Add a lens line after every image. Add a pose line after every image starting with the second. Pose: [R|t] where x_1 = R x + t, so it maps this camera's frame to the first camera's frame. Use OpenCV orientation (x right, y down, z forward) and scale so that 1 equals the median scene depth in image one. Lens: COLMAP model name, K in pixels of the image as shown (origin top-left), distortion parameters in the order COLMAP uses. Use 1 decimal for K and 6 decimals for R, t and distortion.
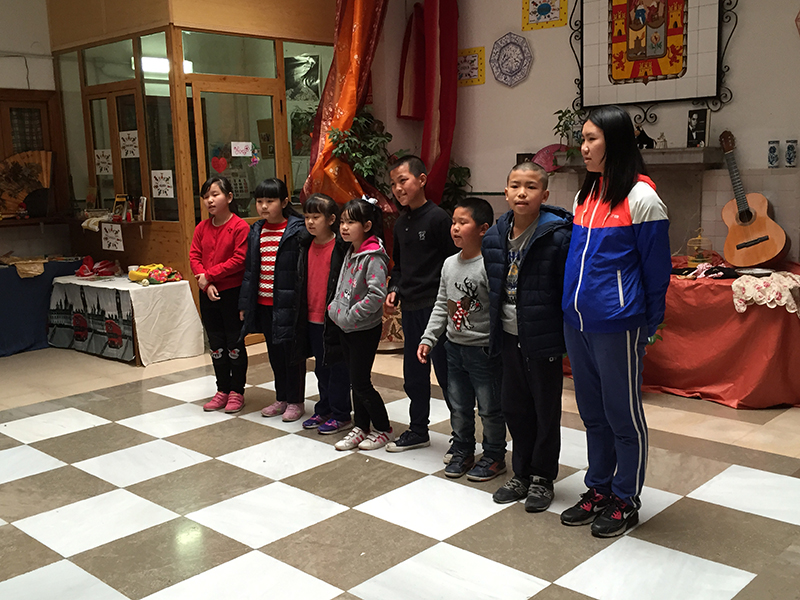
lens RADIAL K [[856.0, 0, 401.3], [0, 856.0, 298.7], [0, 0, 1]] dist [0.060024, -0.026547]
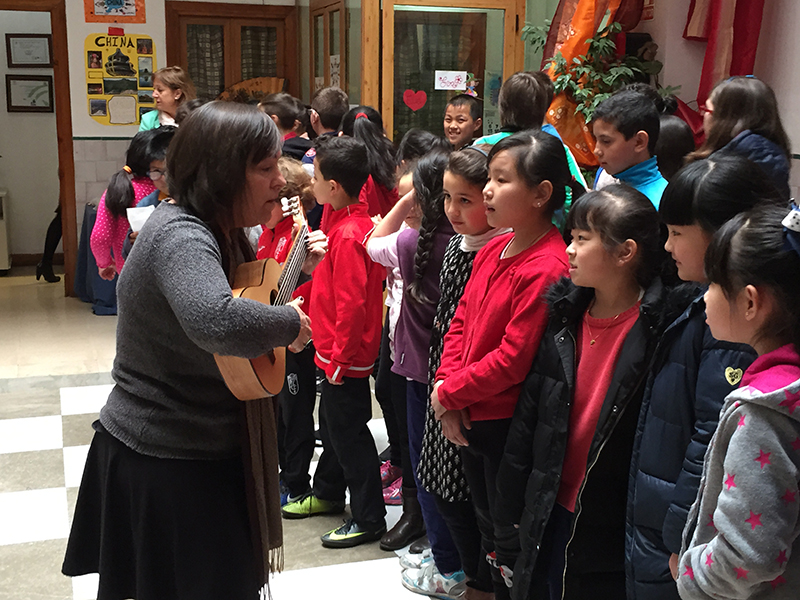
lens RADIAL K [[1081.4, 0, 404.0], [0, 1081.4, 299.3], [0, 0, 1]] dist [0.067841, -0.046973]
pose [[0.878888, 0.119315, -0.461865, 0.263239], [-0.105424, 0.992856, 0.055876, -0.032855], [0.465233, -0.000418, 0.885188, 0.138489]]
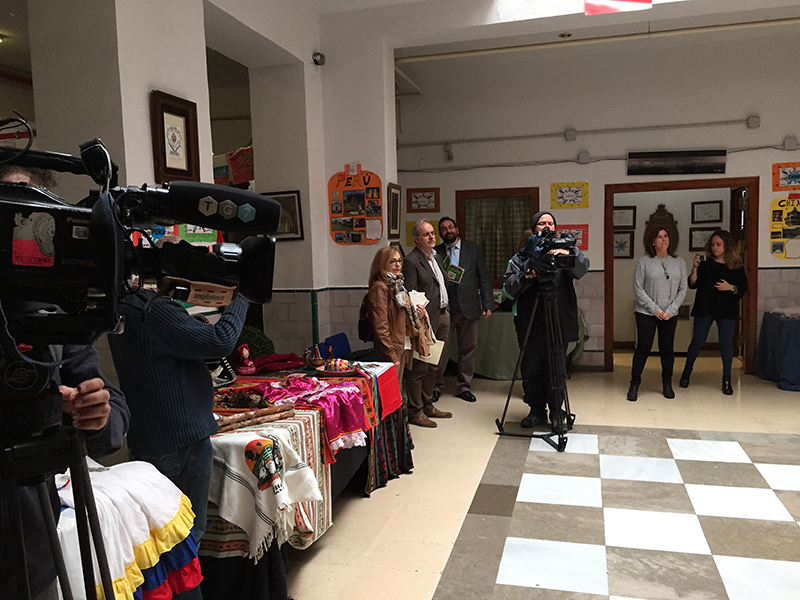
lens RADIAL K [[682.2, 0, 402.7], [0, 682.2, 299.9], [0, 0, 1]] dist [0.084264, -0.120276]
pose [[0.476859, 0.088859, -0.874477, 0.081937], [-0.121829, 0.991956, 0.034362, -0.019826], [0.870496, 0.090151, 0.483848, -0.026257]]
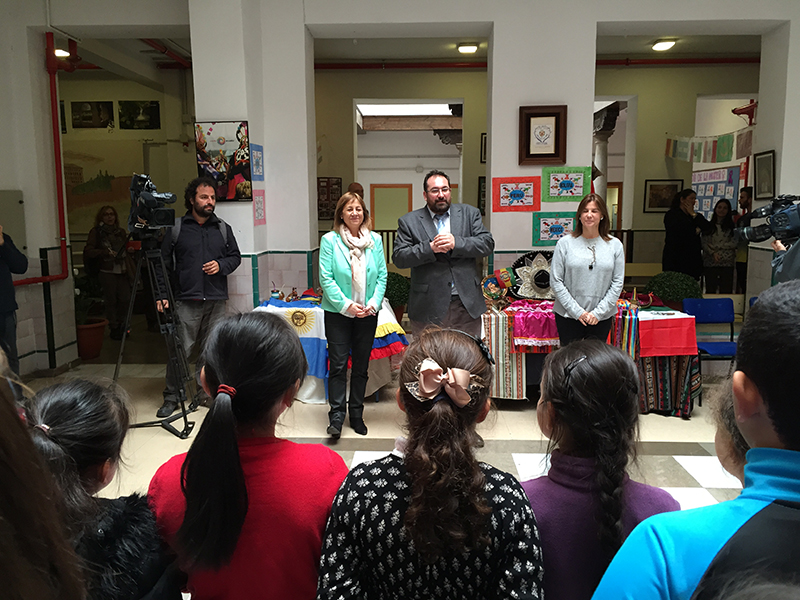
lens RADIAL K [[682.2, 0, 402.7], [0, 682.2, 299.9], [0, 0, 1]] dist [0.084264, -0.120276]
pose [[-0.755680, 0.114764, -0.644807, 0.203496], [-0.077872, 0.961800, 0.262444, -0.127451], [0.650295, 0.248536, -0.717876, 0.672140]]
